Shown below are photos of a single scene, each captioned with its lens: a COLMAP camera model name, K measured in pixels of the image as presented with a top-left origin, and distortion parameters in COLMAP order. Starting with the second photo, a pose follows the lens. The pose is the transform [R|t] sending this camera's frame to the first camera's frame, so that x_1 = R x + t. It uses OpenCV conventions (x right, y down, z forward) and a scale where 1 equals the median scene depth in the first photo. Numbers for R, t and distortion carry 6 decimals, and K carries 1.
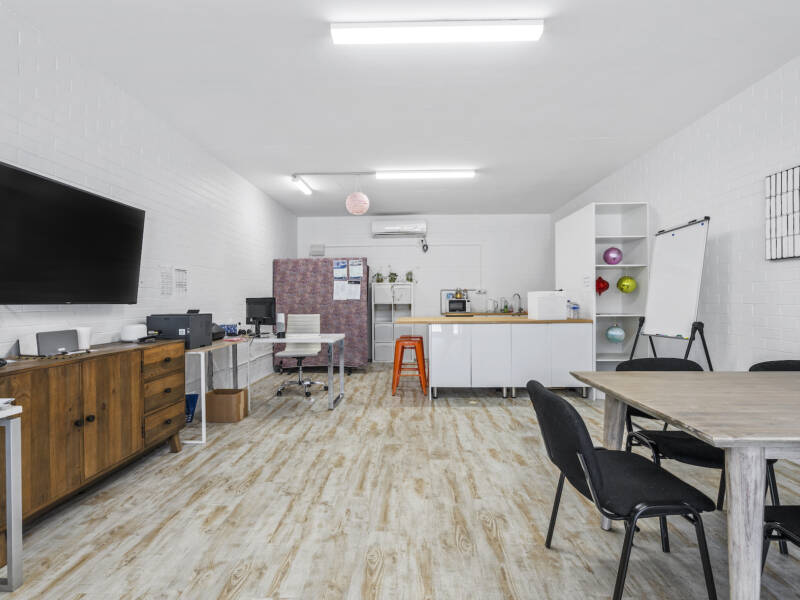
lens RADIAL K [[407.9, 0, 400.0], [0, 407.9, 300.0], [0, 0, 1]] dist [0.000487, 0.001939]
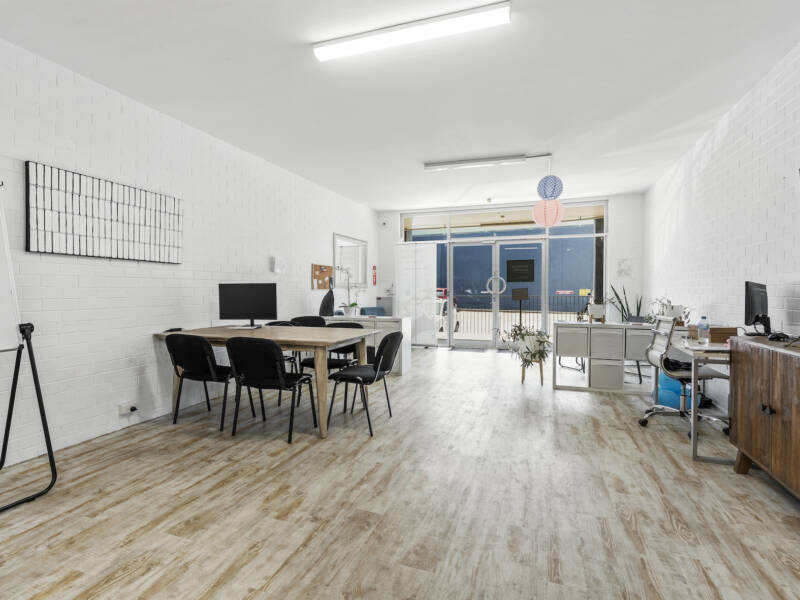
lens RADIAL K [[397.2, 0, 400.0], [0, 397.2, 300.0], [0, 0, 1]] dist [-0.022026, 0.000508]
pose [[-0.952571, 0.005808, 0.304261, -0.099441], [0.012389, 0.999729, 0.019702, 0.002893], [-0.304065, 0.022537, -0.952385, 0.982113]]
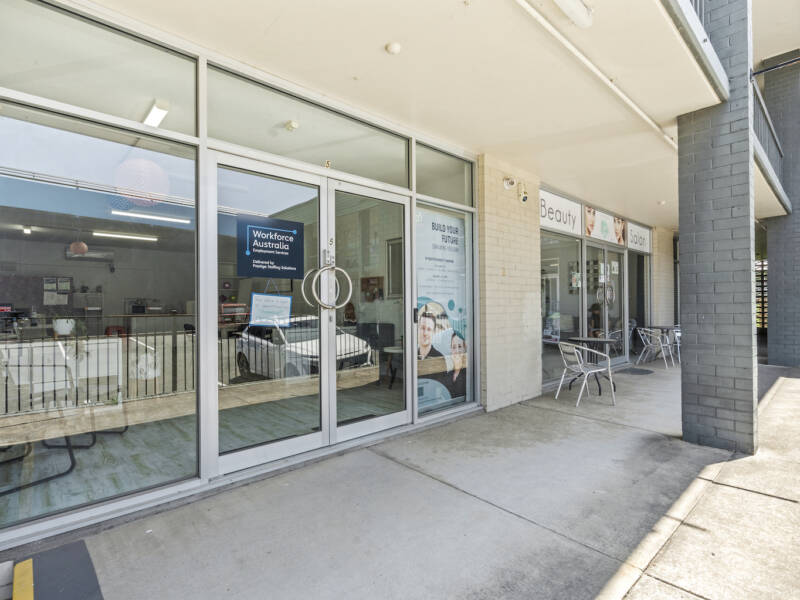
lens RADIAL K [[407.9, 0, 400.0], [0, 407.9, 300.0], [0, 0, 1]] dist [0.000487, 0.001939]
pose [[0.718208, 0.014020, 0.695687, -0.345543], [0.000432, 0.999788, -0.020593, 0.017380], [-0.695828, 0.015091, 0.718050, -1.231579]]
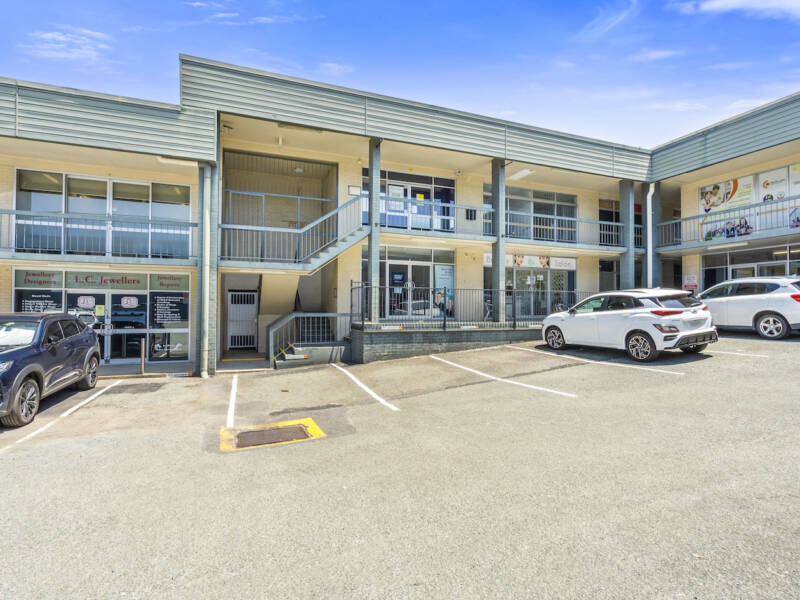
lens RADIAL K [[407.9, 0, 400.0], [0, 407.9, 300.0], [0, 0, 1]] dist [0.000487, 0.001939]
pose [[0.924782, 0.026628, 0.379564, -2.412077], [-0.018269, 0.999505, -0.025609, 0.395466], [-0.380059, 0.016749, 0.924811, -6.655207]]
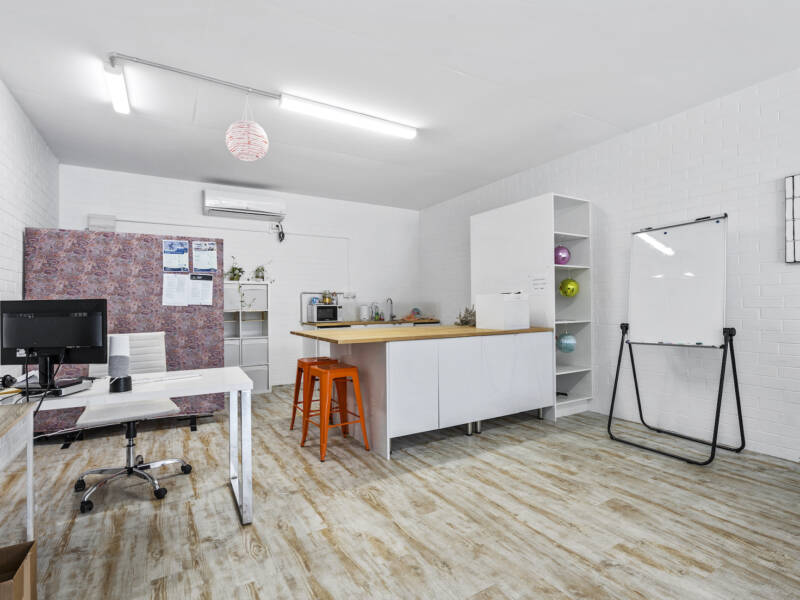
lens RADIAL K [[407.9, 0, 400.0], [0, 407.9, 300.0], [0, 0, 1]] dist [0.000487, 0.001939]
pose [[0.844983, 0.005071, 0.534769, -0.246286], [0.003785, 0.999873, -0.015461, 0.002074], [-0.534780, 0.015088, 0.844857, 0.416430]]
